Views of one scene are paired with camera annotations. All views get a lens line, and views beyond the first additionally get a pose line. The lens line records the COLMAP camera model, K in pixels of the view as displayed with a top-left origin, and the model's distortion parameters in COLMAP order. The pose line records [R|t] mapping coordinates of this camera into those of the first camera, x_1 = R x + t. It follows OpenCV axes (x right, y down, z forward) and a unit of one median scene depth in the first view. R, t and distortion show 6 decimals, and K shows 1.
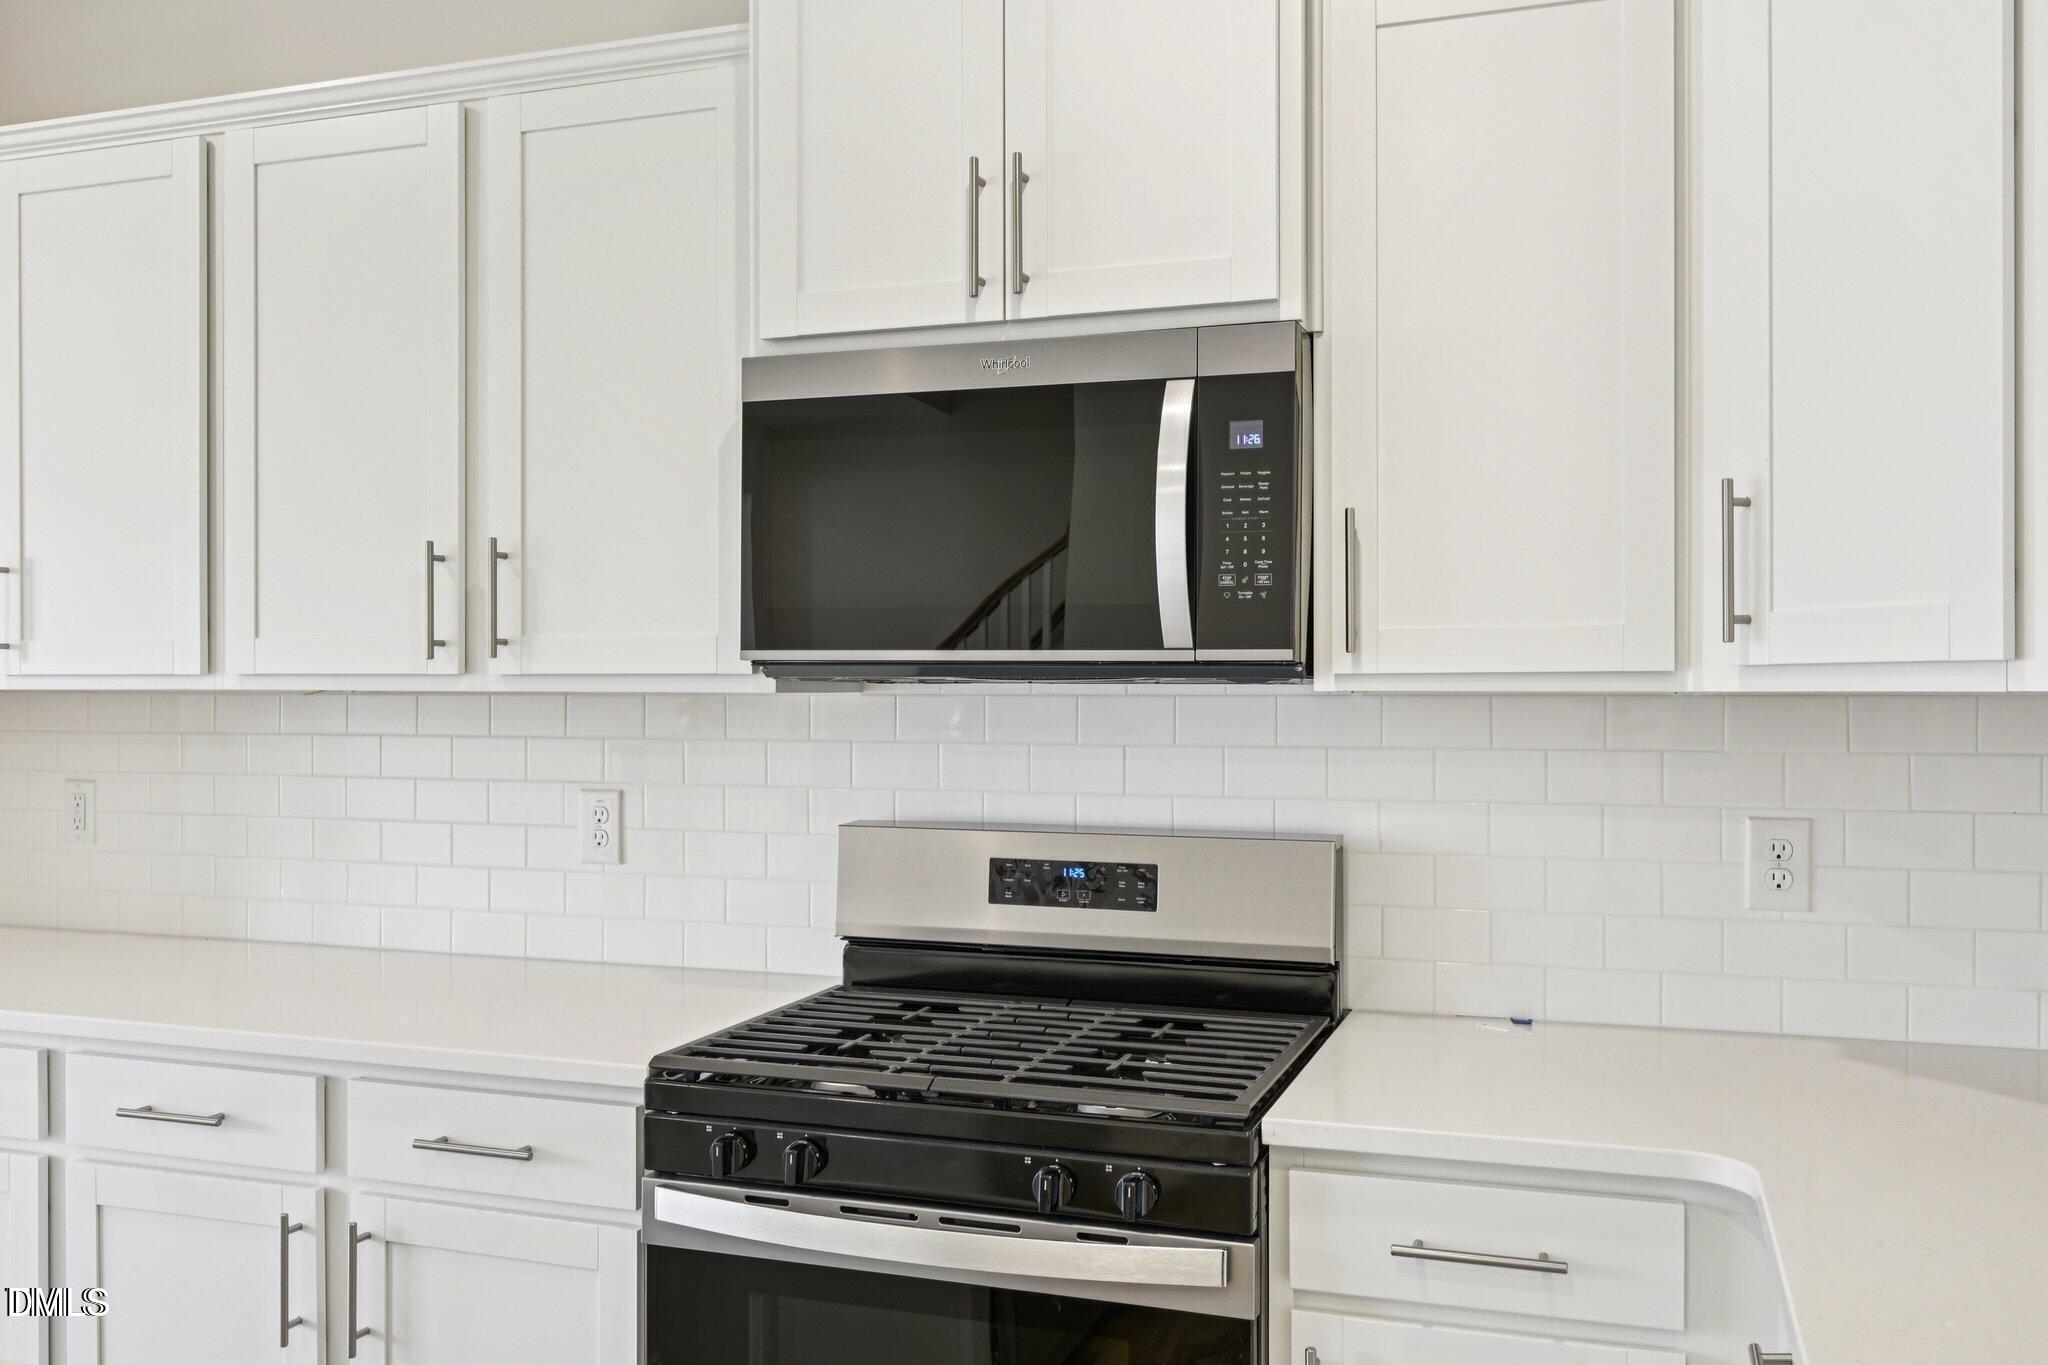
lens RADIAL K [[1724.3, 0, 1024.0], [0, 1724.3, 682.5], [0, 0, 1]] dist [-0.001309, -0.002844]
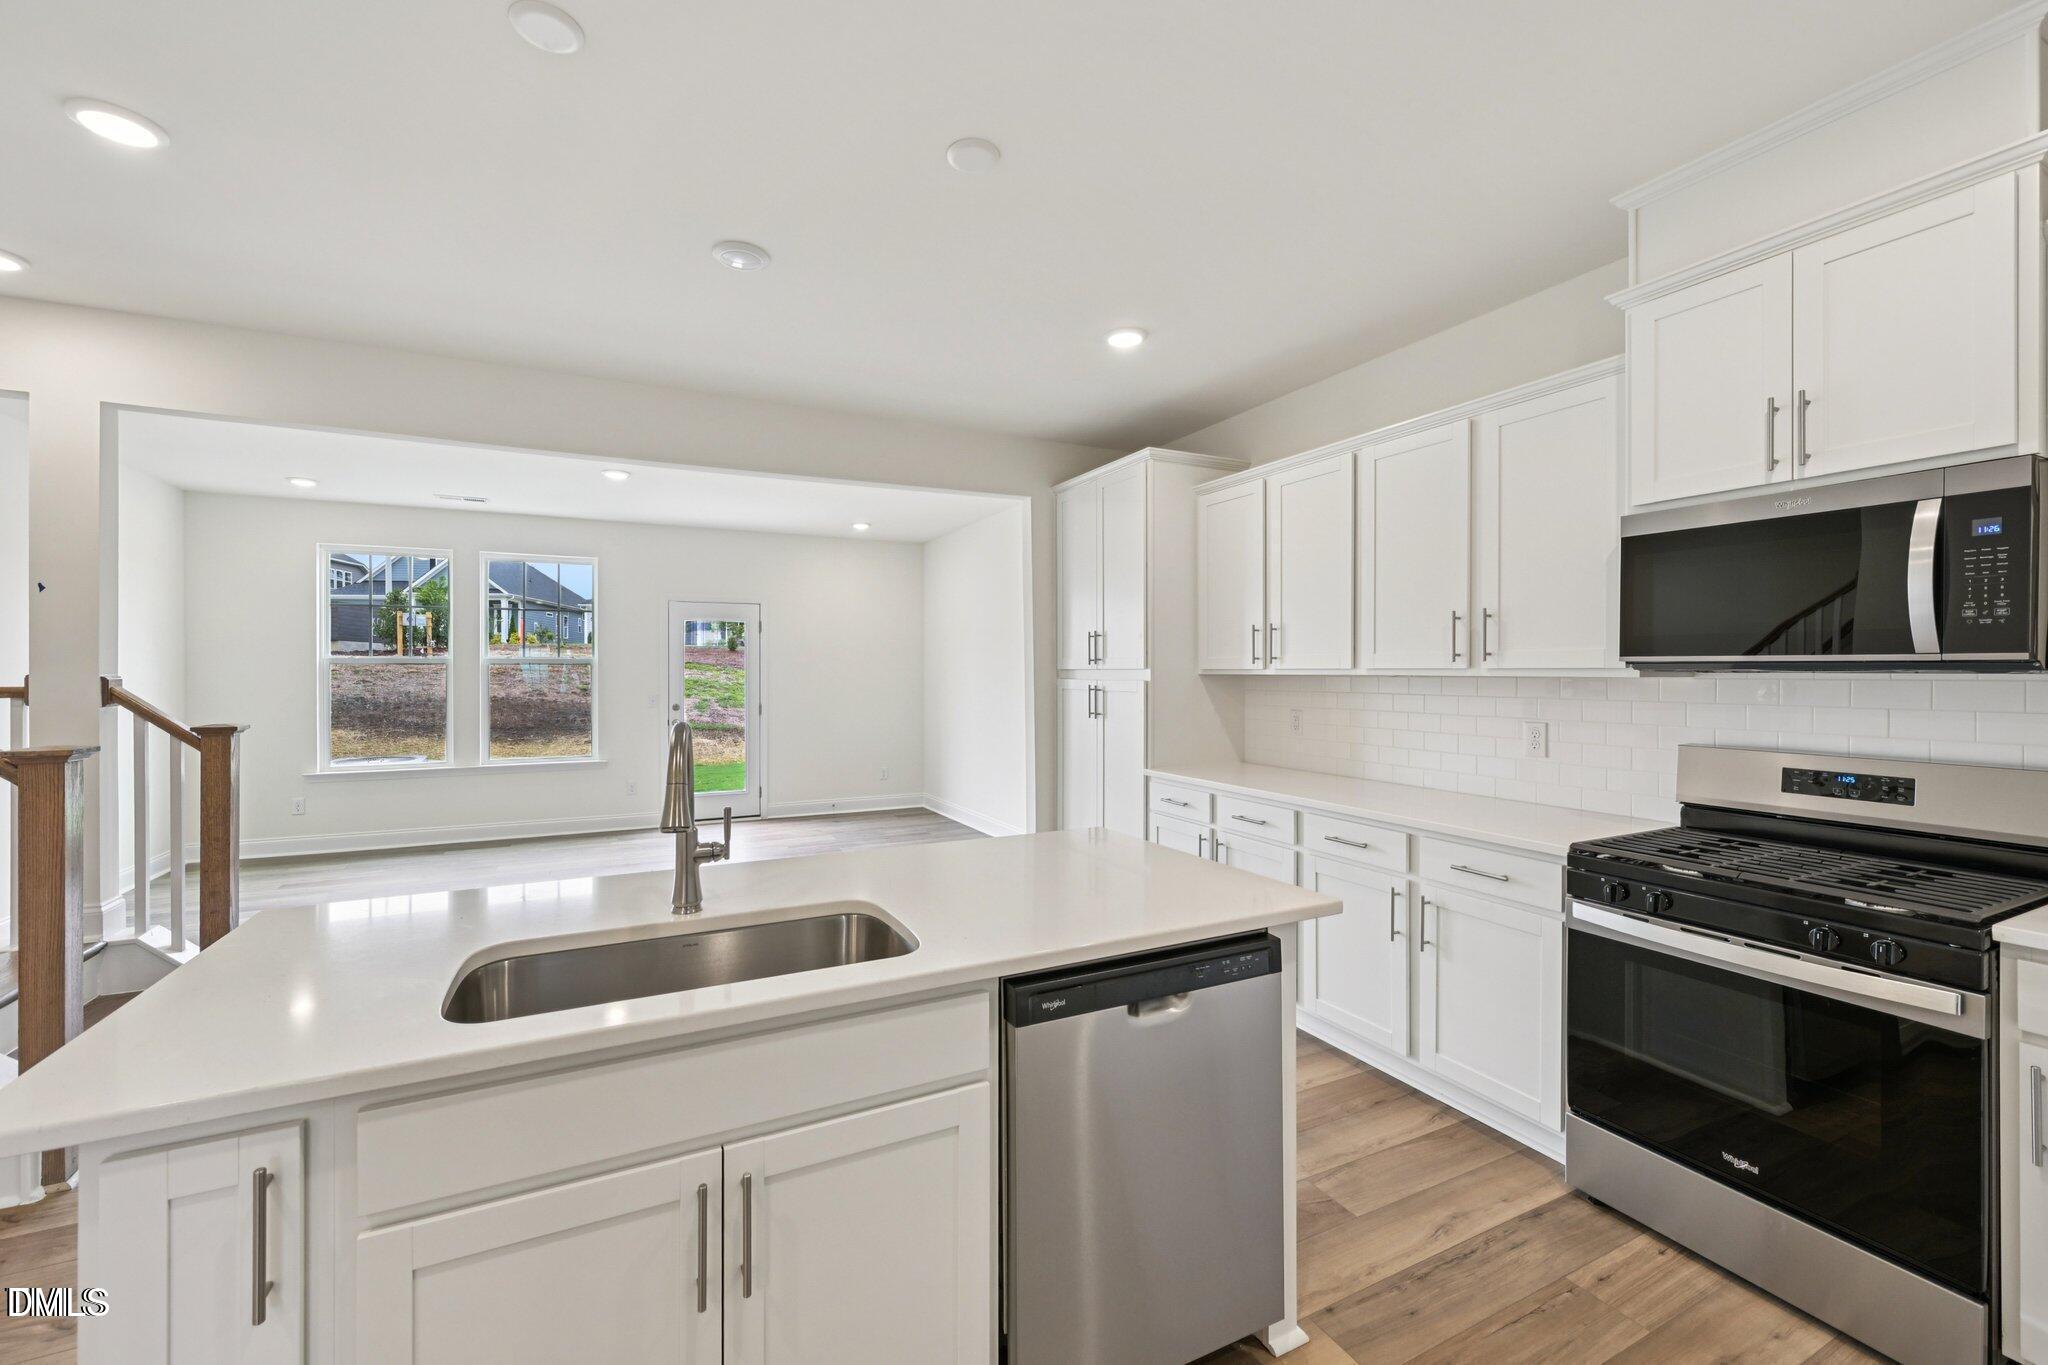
lens RADIAL K [[822.8, 0, 1026.0], [0, 822.8, 673.1], [0, 0, 1]] dist [0.001649, -0.000029]
pose [[0.717459, 0.002361, -0.696596, 0.014875], [-0.001338, 0.999997, 0.002011, -0.000134], [0.696599, -0.000511, 0.717461, -0.218895]]
